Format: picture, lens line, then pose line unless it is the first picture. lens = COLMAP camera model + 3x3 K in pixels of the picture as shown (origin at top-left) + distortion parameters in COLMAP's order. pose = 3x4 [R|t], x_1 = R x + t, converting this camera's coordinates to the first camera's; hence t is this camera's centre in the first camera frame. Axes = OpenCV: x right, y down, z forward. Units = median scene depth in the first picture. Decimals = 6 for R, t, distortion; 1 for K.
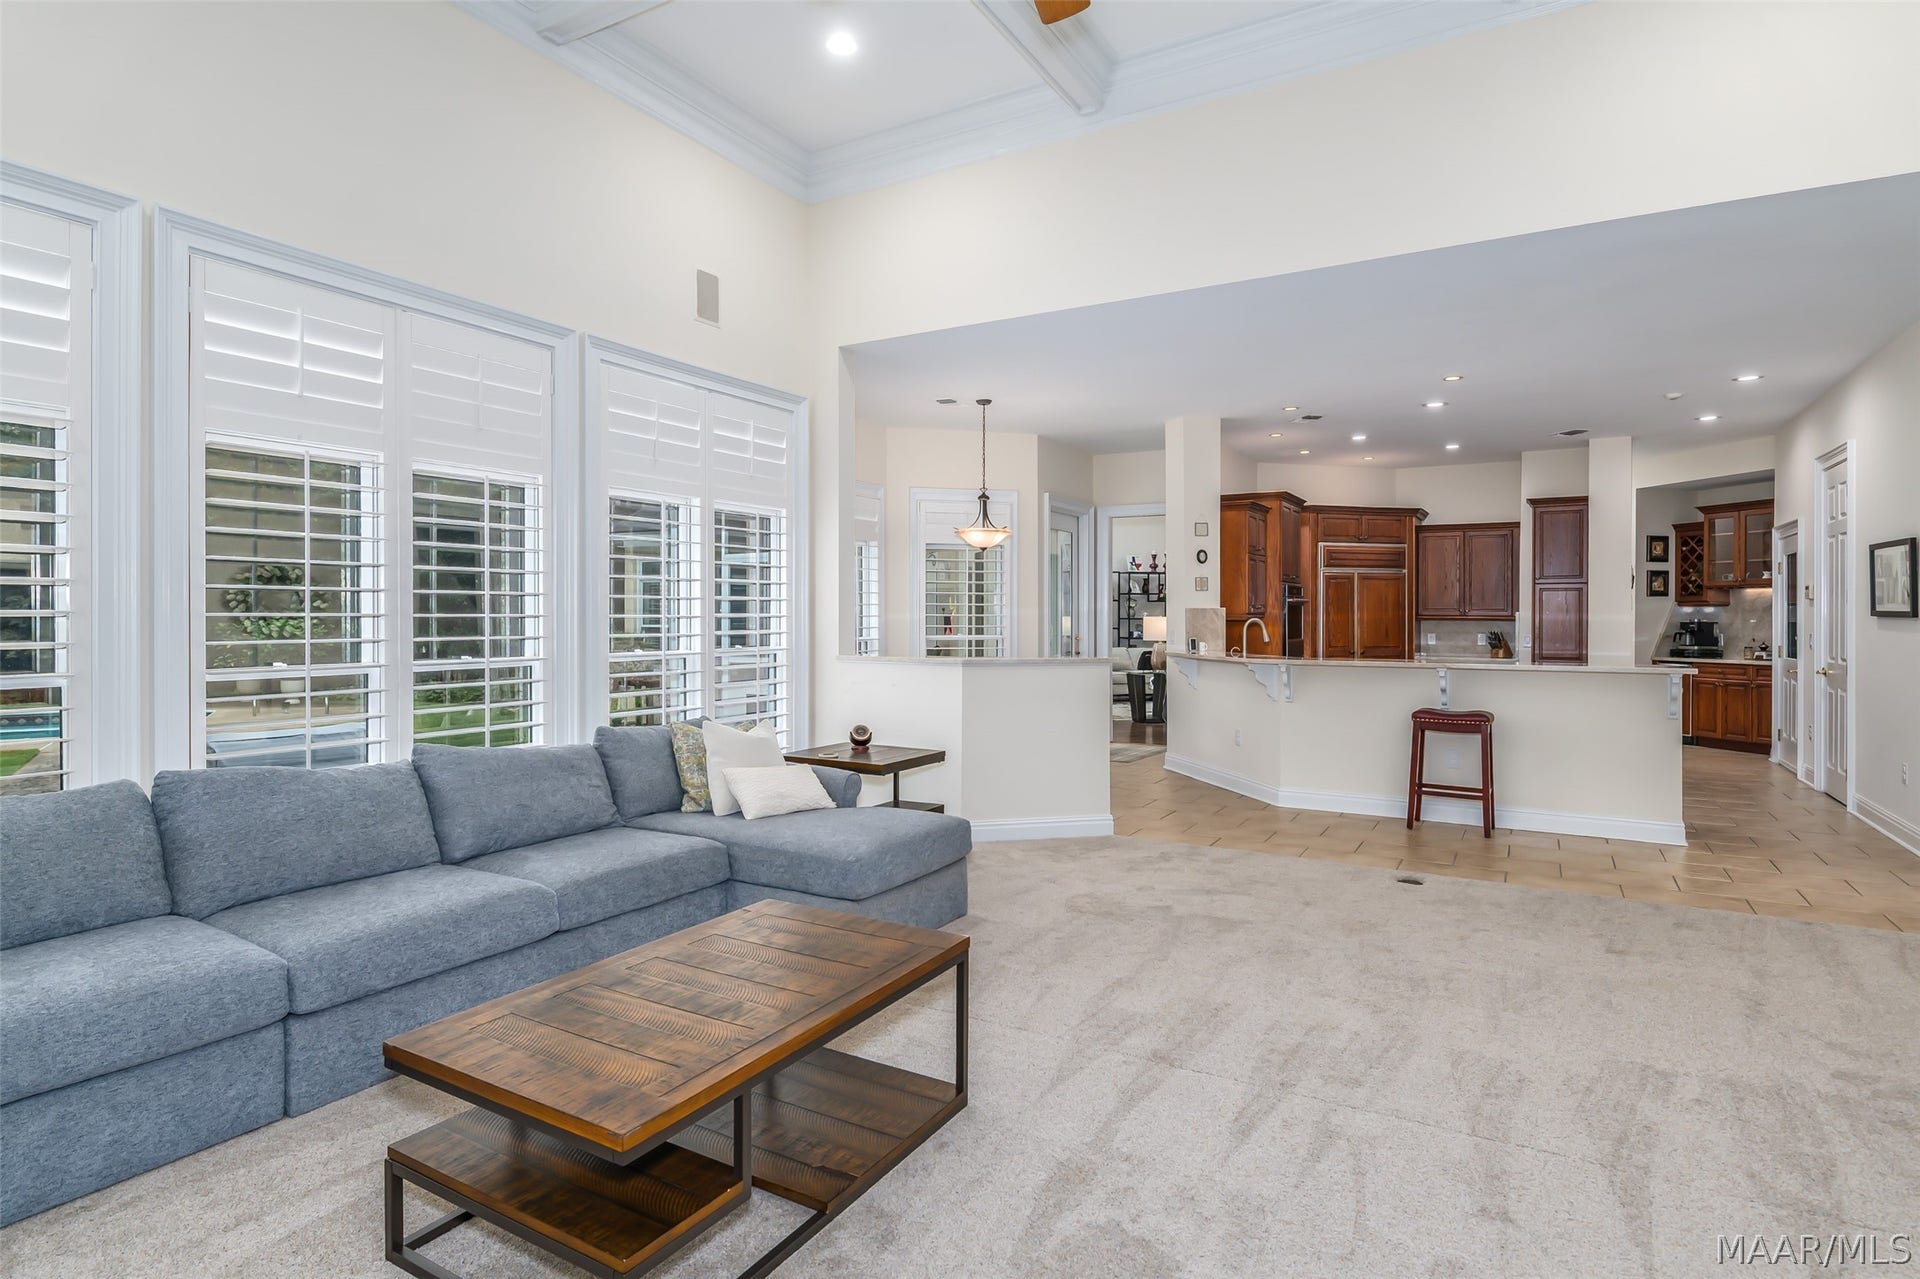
lens RADIAL K [[989.2, 0, 959.6], [0, 989.2, 629.0], [0, 0, 1]] dist [-0.000466, -0.001870]
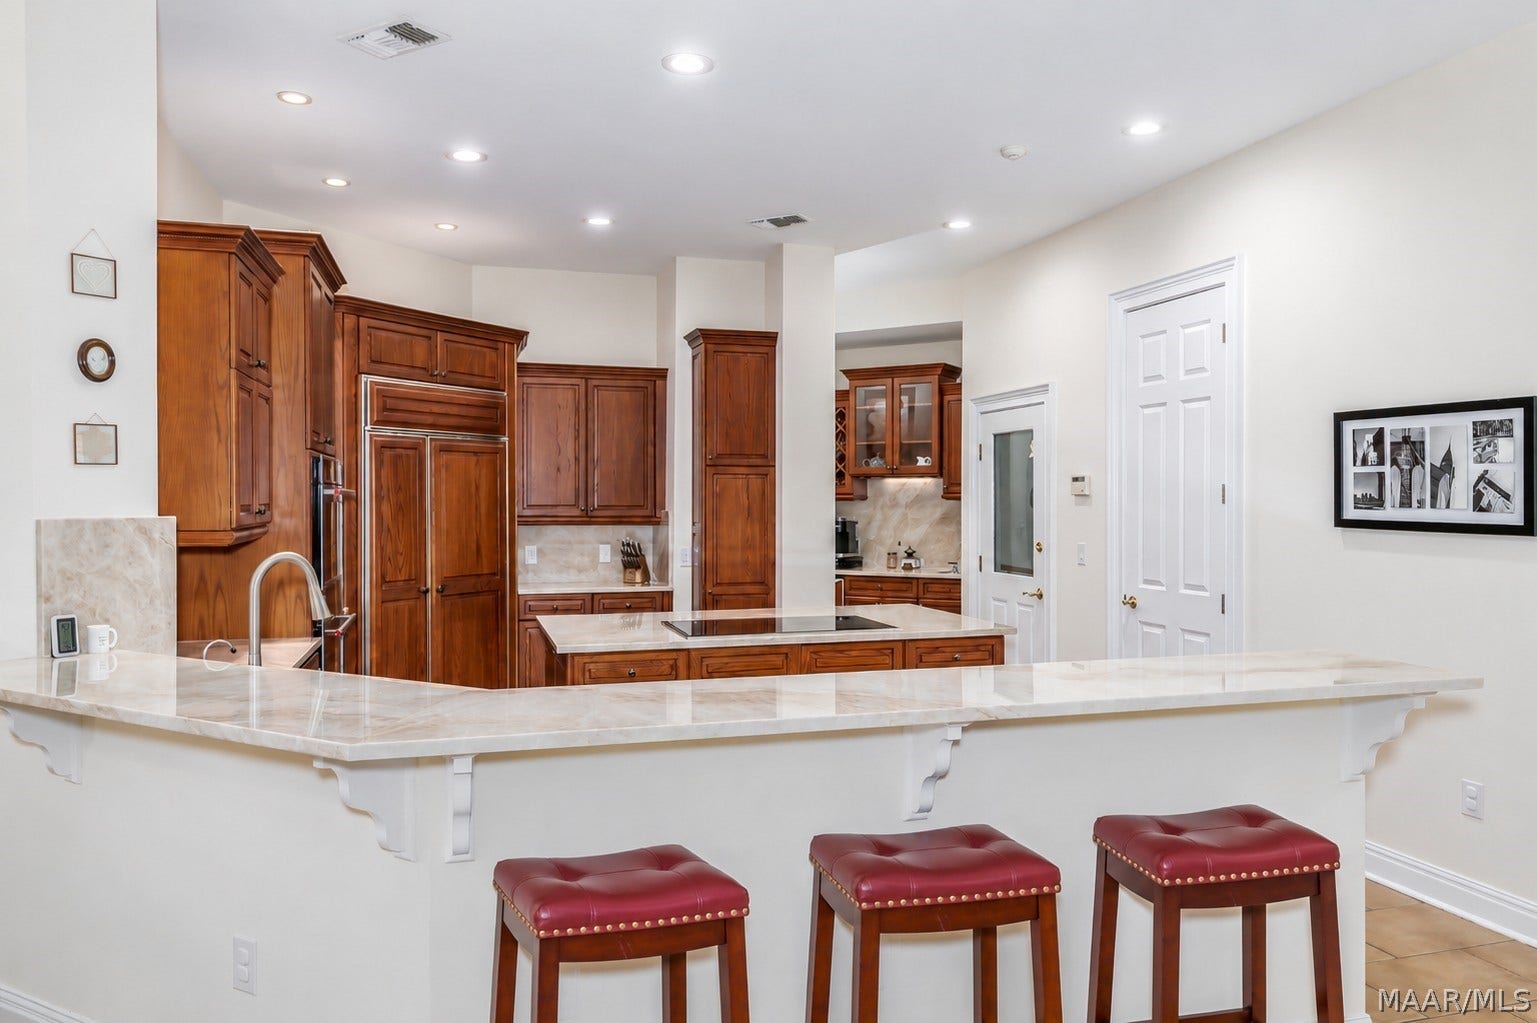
lens RADIAL K [[1040.2, 0, 765.7], [0, 1040.2, 503.0], [0, 0, 1]] dist [0.000336, 0.000433]
pose [[0.680747, -0.003734, 0.732509, 0.121594], [0.011258, 0.999922, -0.005366, -0.018126], [-0.732432, 0.011899, 0.680737, 0.511646]]
